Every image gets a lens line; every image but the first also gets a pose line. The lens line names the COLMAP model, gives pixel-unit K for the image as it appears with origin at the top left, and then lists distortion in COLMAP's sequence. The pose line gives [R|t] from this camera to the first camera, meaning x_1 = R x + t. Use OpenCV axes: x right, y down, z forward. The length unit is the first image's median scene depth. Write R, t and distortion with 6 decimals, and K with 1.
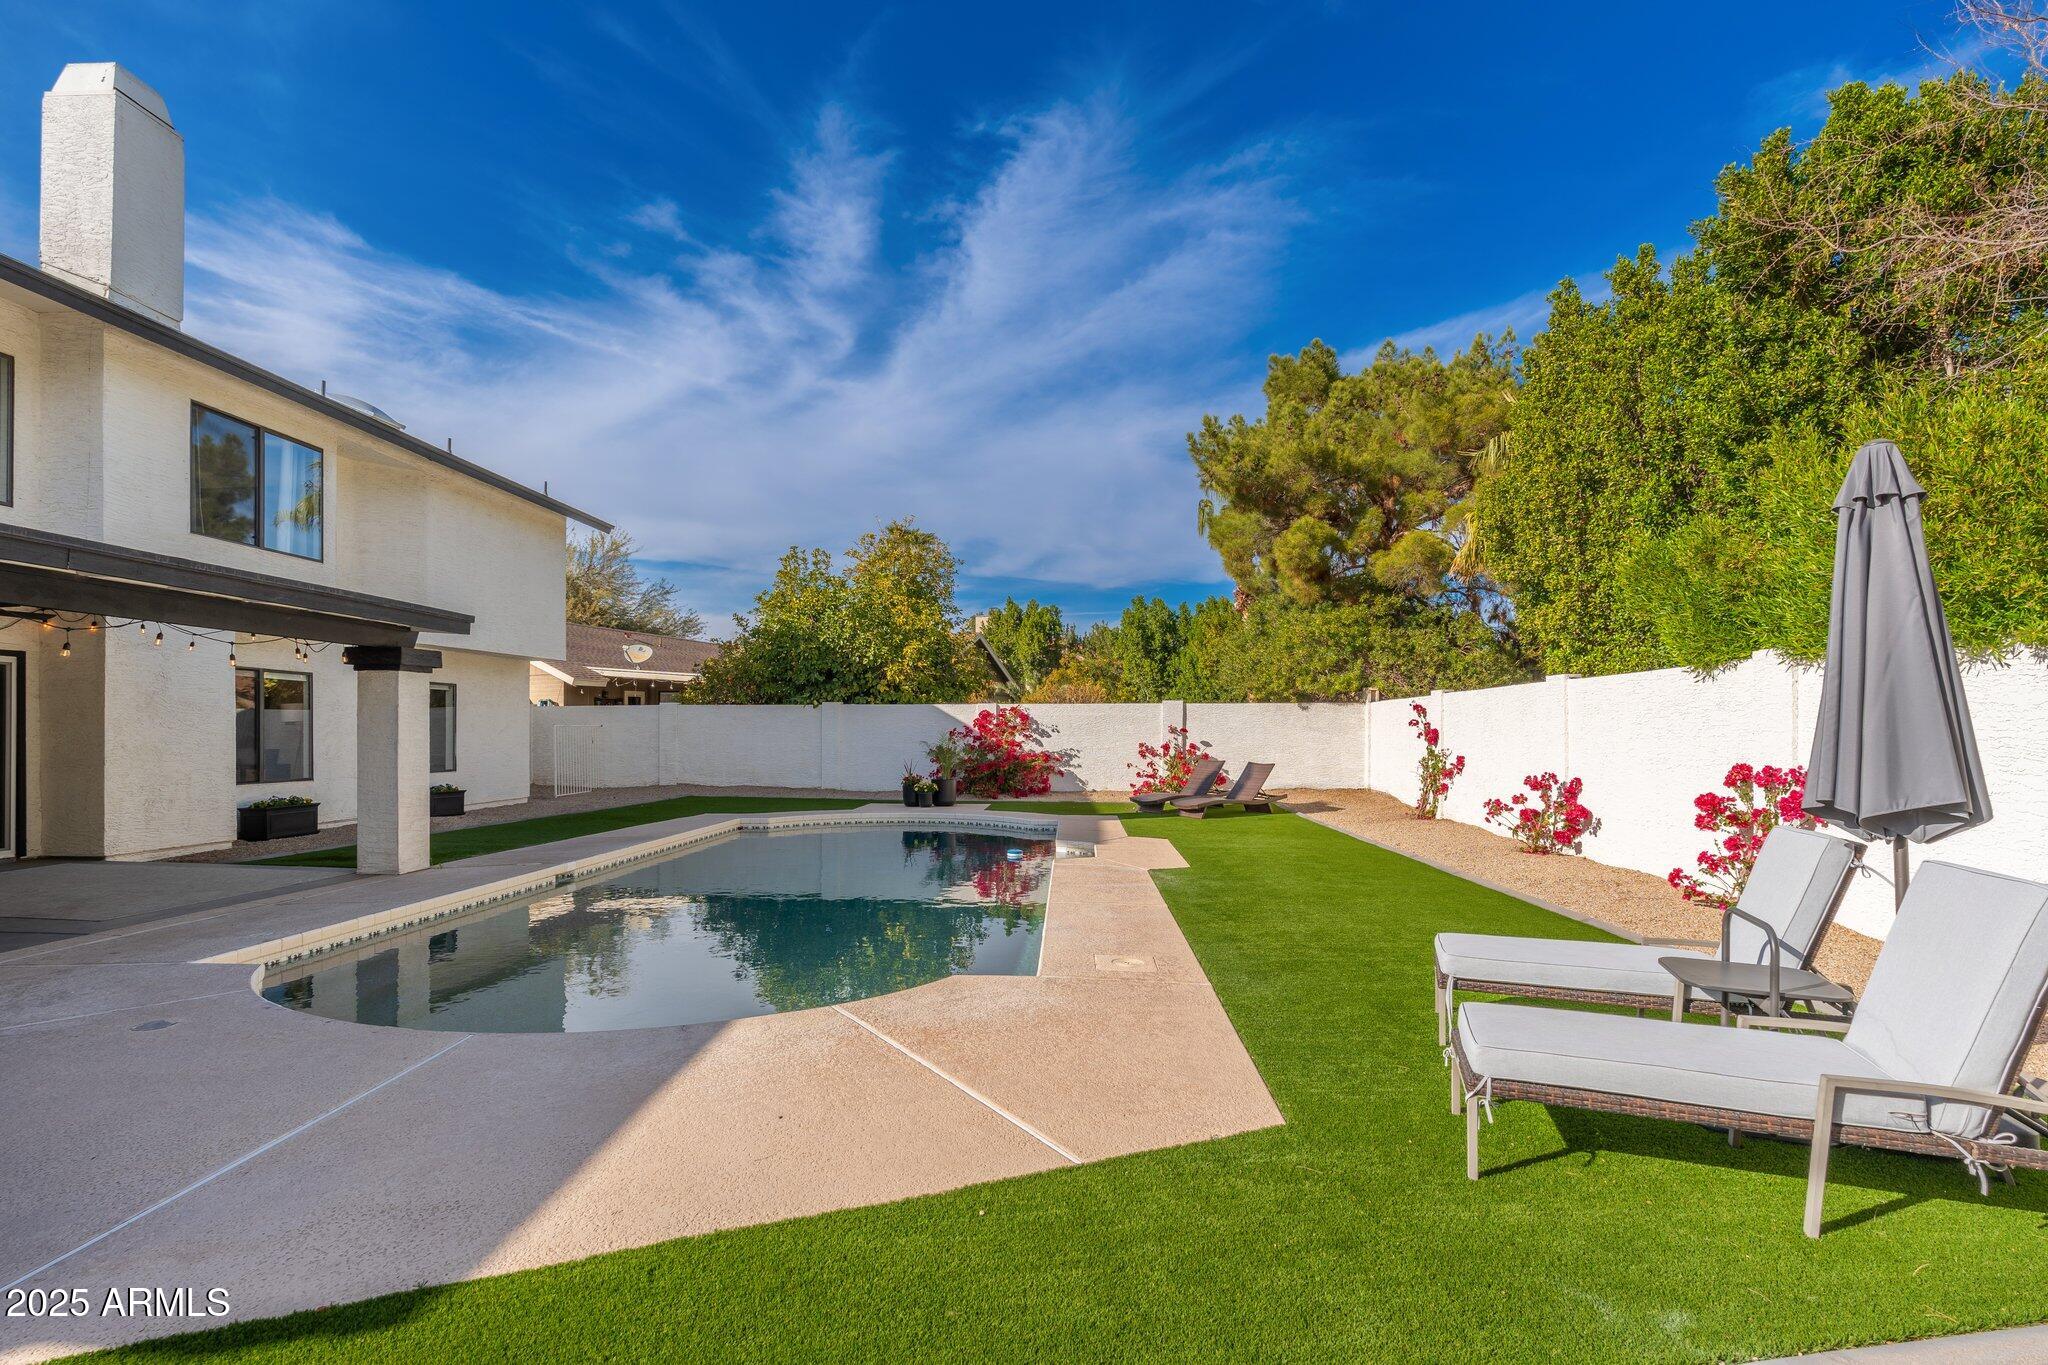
lens RADIAL K [[933.7, 0, 1022.3], [0, 933.7, 702.1], [0, 0, 1]] dist [-0.003889, 0.000300]
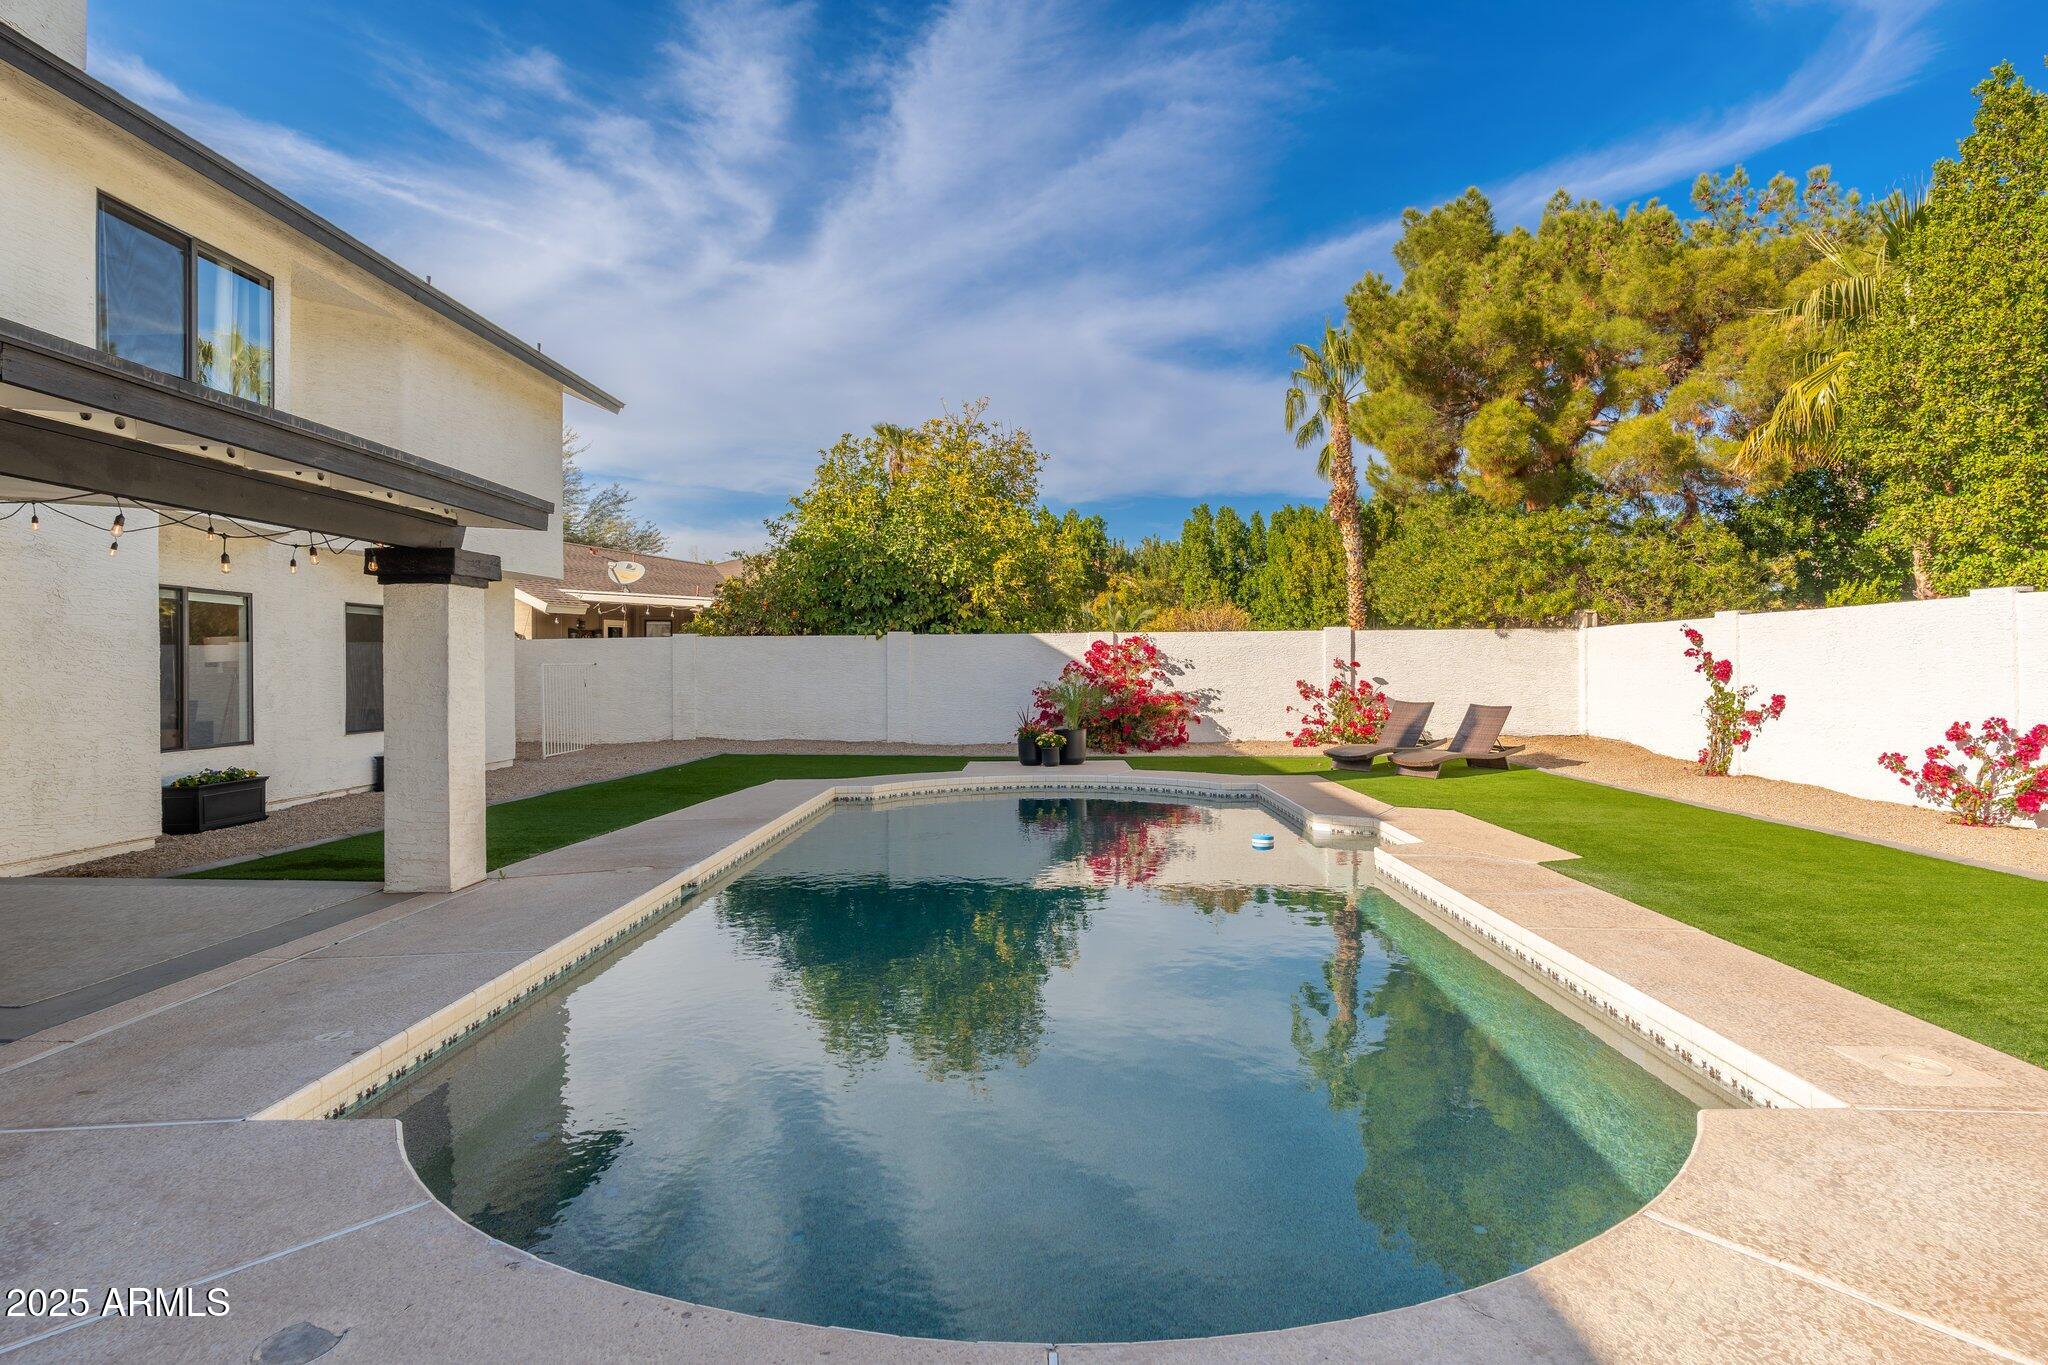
lens RADIAL K [[1050.5, 0, 1028.3], [0, 1050.5, 653.8], [0, 0, 1]] dist [0.000234, -0.000601]
pose [[0.998387, -0.007027, 0.056334, -0.155304], [0.005908, 0.999782, 0.020020, 0.001441], [-0.056462, -0.019655, 0.998211, 0.120035]]
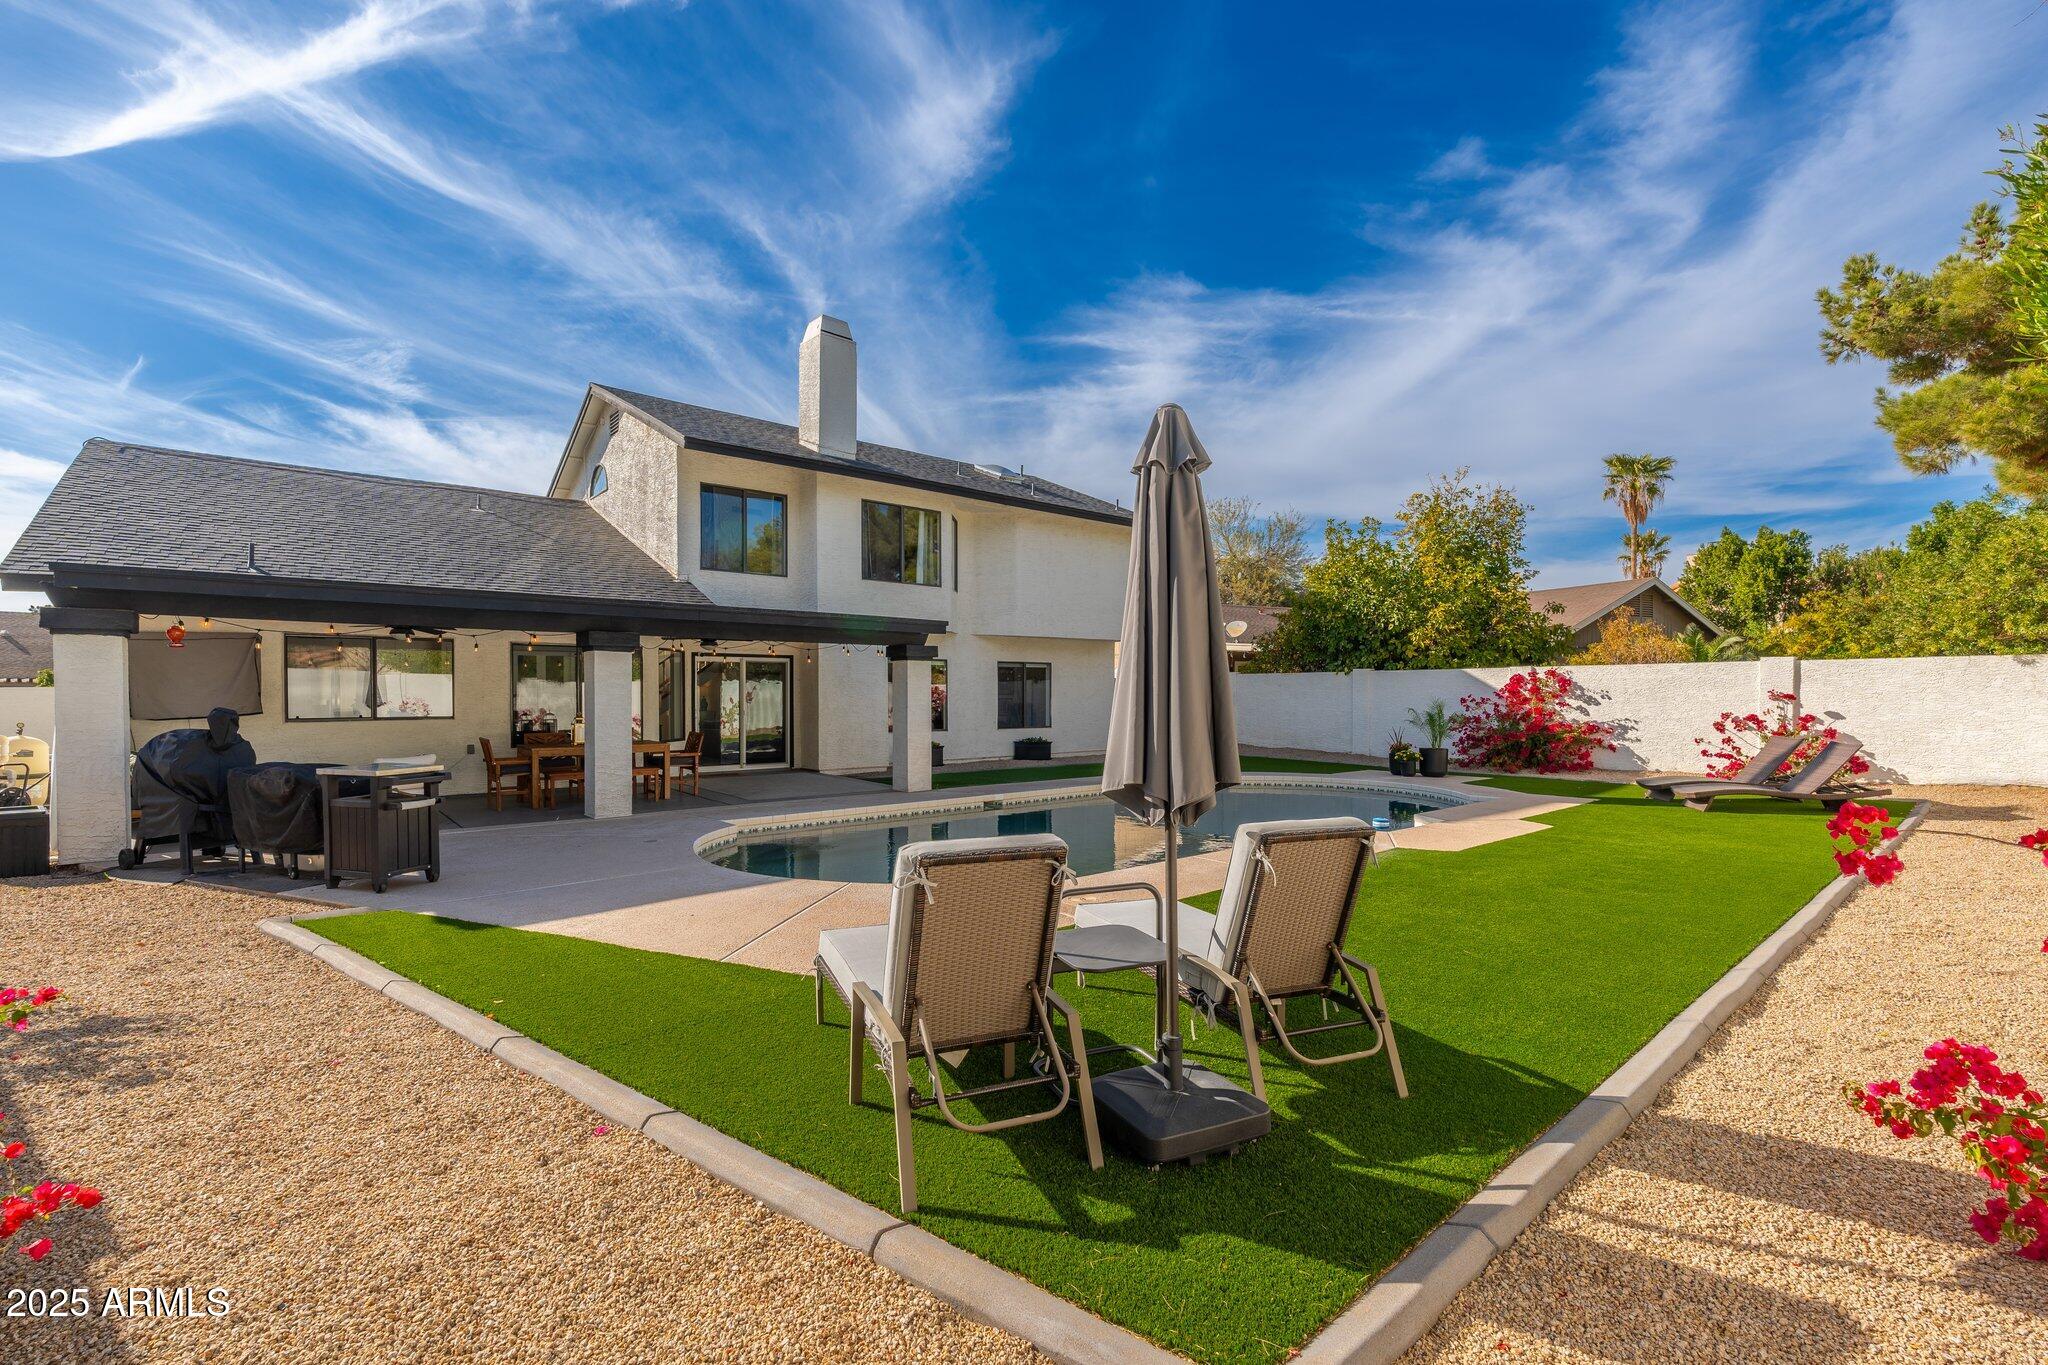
lens RADIAL K [[922.6, 0, 1013.5], [0, 922.6, 689.8], [0, 0, 1]] dist [-0.001800, -0.000194]
pose [[0.679528, -0.006228, -0.733623, 0.289872], [0.024980, 0.999581, 0.014651, -0.001712], [0.733224, -0.028282, 0.679399, 0.046114]]
